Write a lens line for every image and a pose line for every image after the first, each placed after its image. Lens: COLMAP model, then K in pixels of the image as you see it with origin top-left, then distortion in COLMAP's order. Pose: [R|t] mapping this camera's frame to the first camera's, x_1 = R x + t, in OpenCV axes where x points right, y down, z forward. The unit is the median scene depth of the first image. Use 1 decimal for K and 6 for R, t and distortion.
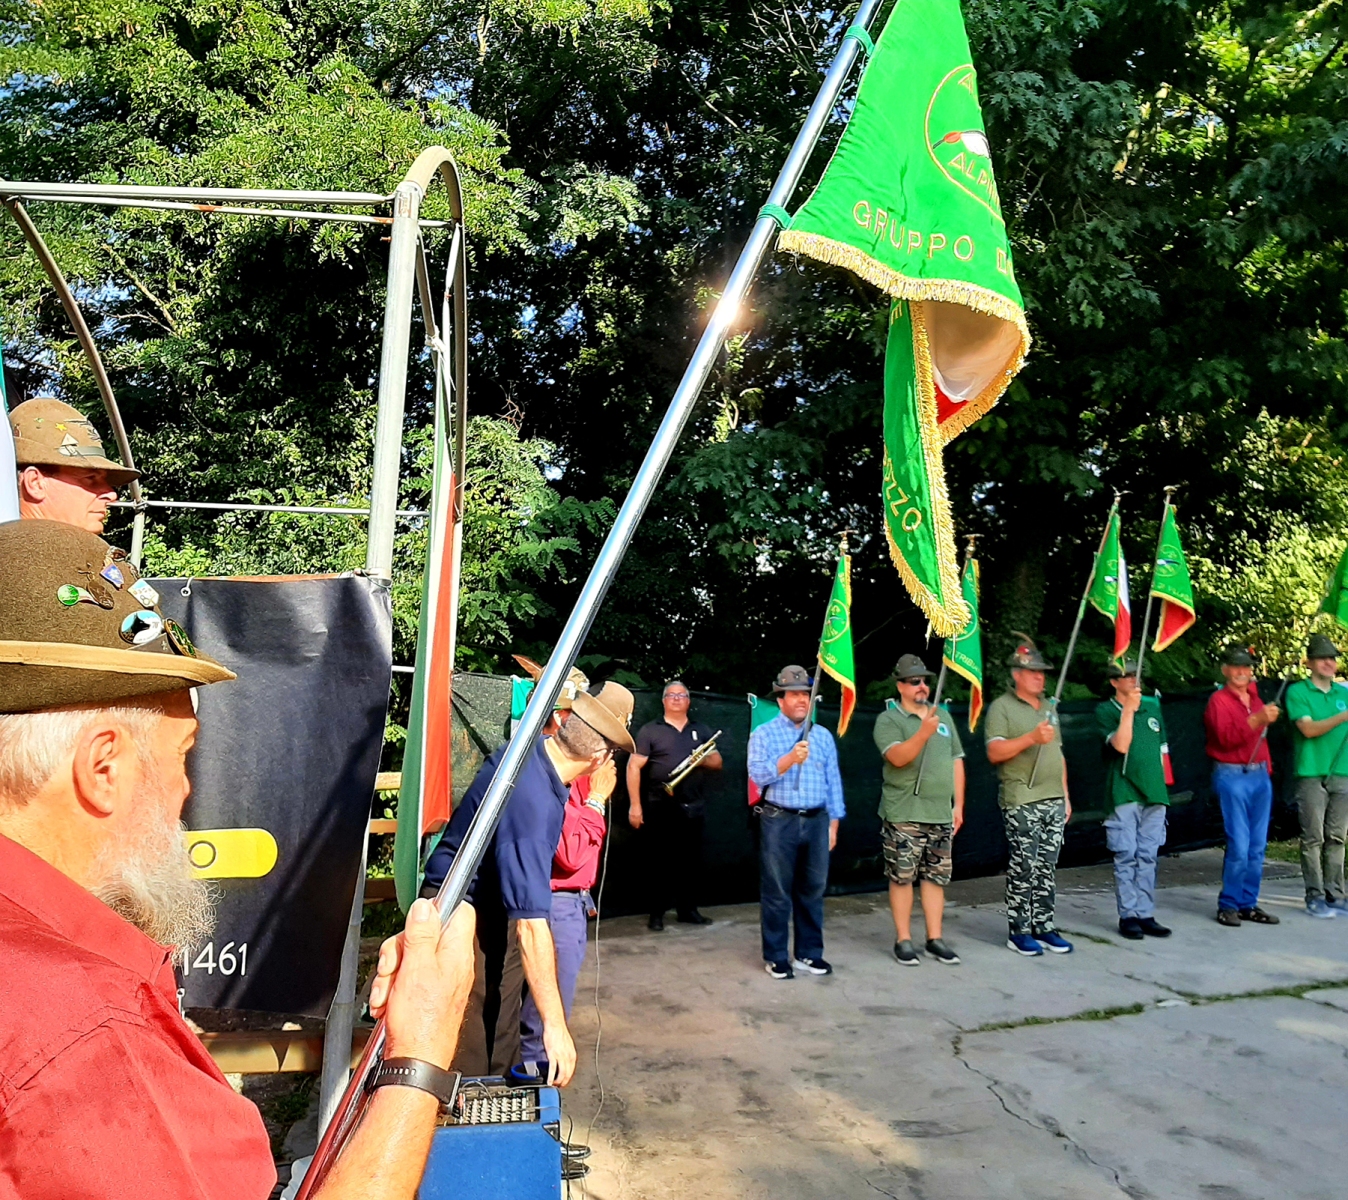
lens RADIAL K [[1161.3, 0, 671.7], [0, 1161.3, 594.7], [0, 0, 1]] dist [0.071879, -0.142524]
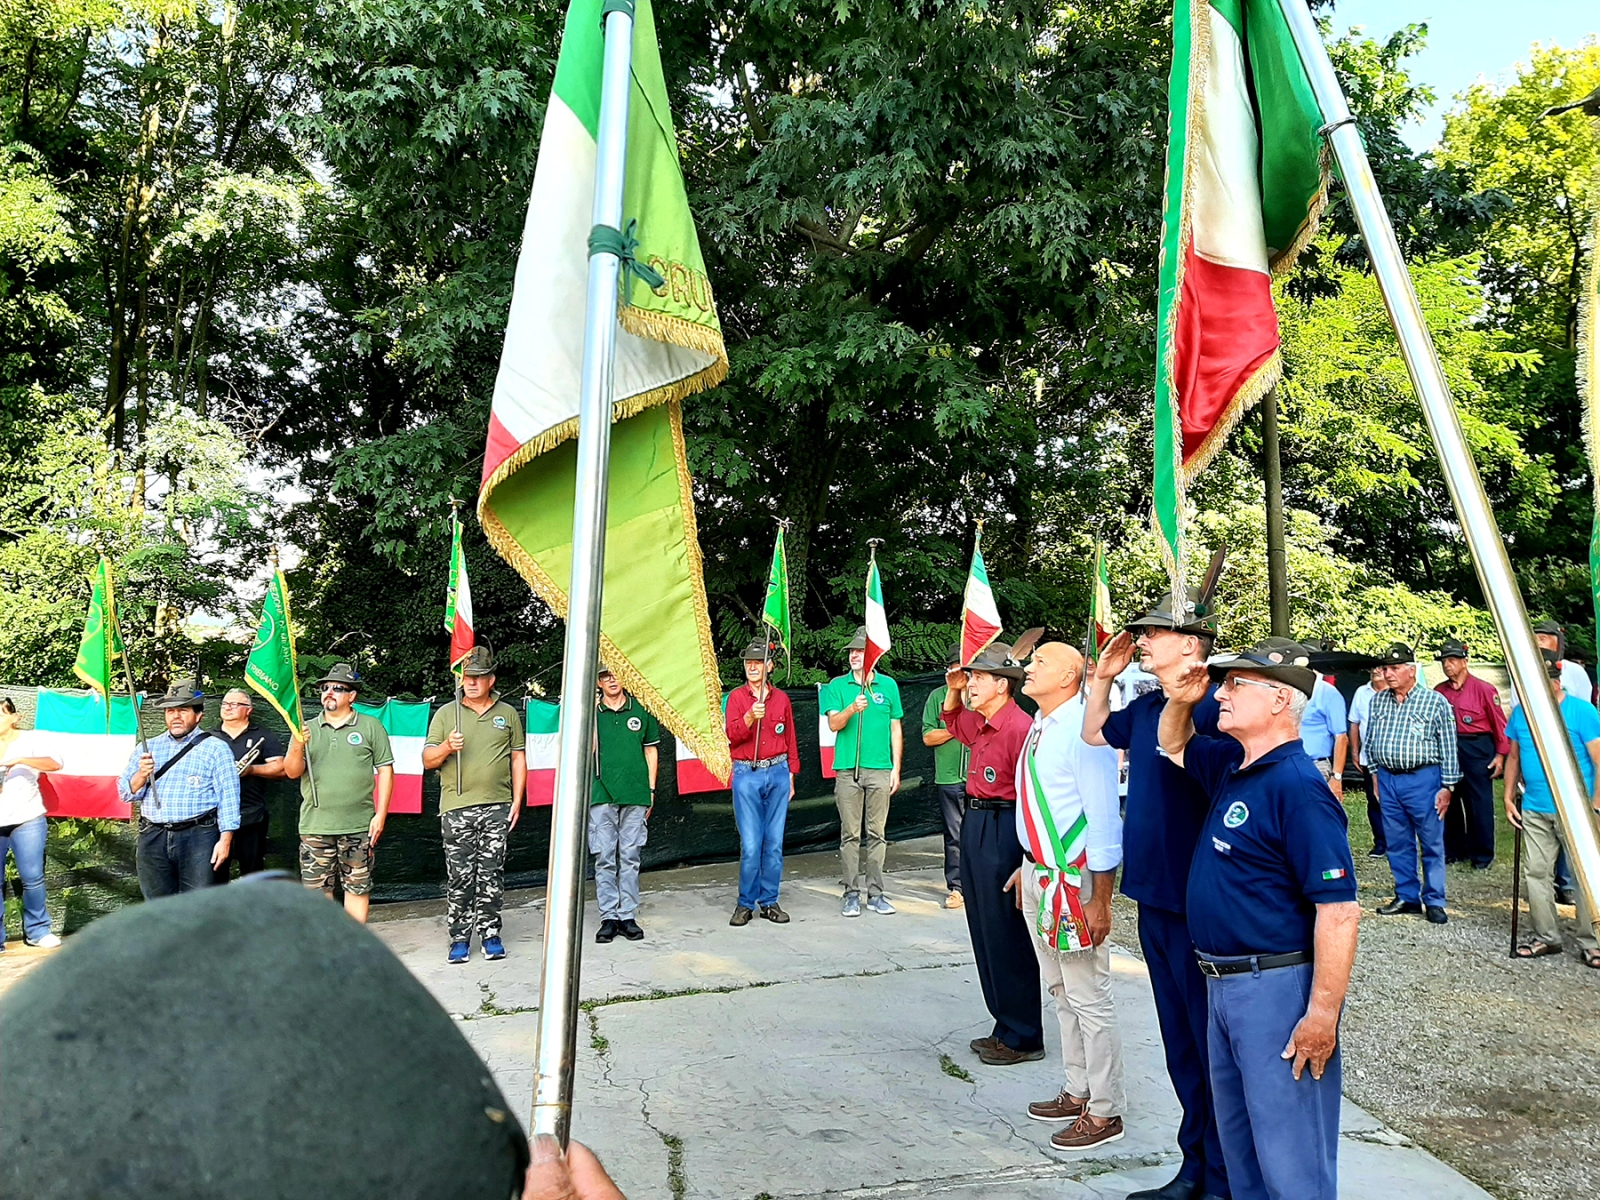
lens RADIAL K [[1172.8, 0, 800.0], [0, 1172.8, 600.0], [0, 0, 1]] dist [0.045776, -0.093629]
pose [[0.999415, -0.023353, -0.024976, 0.615684], [0.023952, 0.999425, 0.023988, -0.015538], [0.024402, -0.024572, 0.999400, 0.017694]]
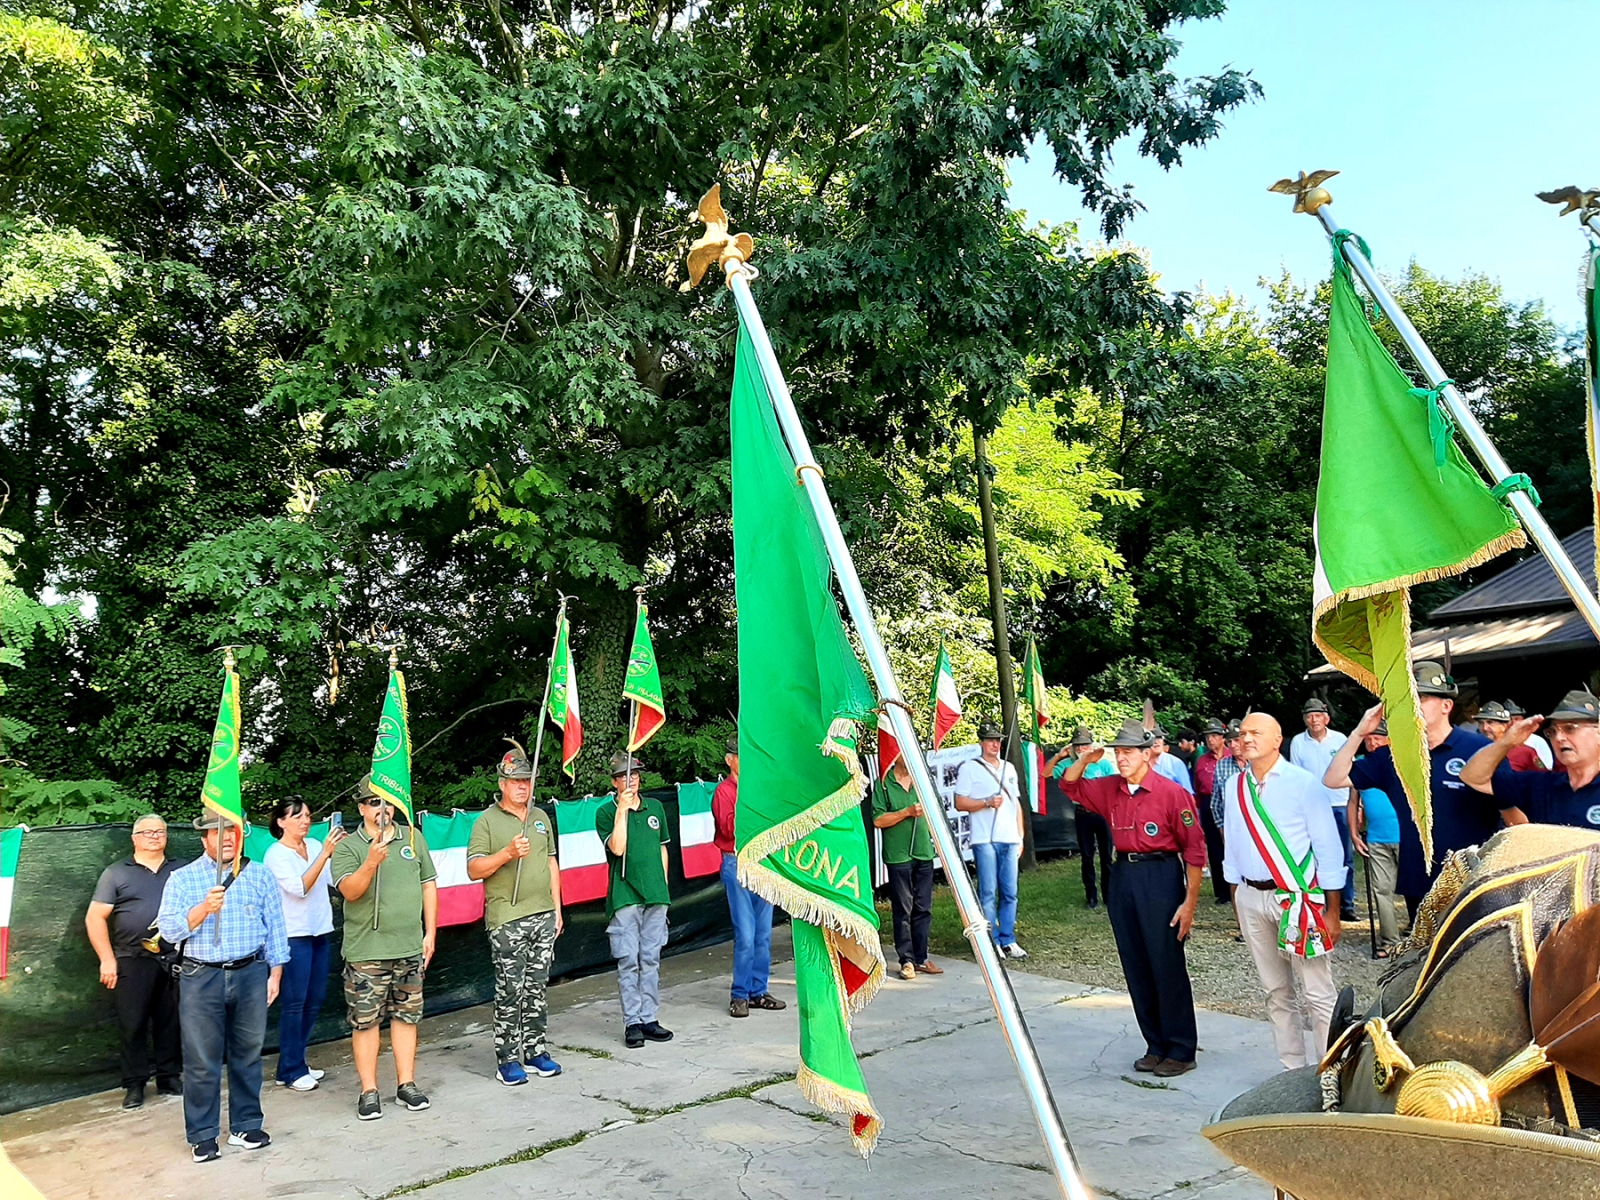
lens RADIAL K [[1181.3, 0, 800.0], [0, 1181.3, 600.0], [0, 0, 1]] dist [0.035770, -0.100465]
pose [[0.933359, -0.014986, 0.358631, 0.180236], [0.037358, 0.997758, -0.055533, -0.019320], [-0.356995, 0.065230, 0.931826, 0.004299]]
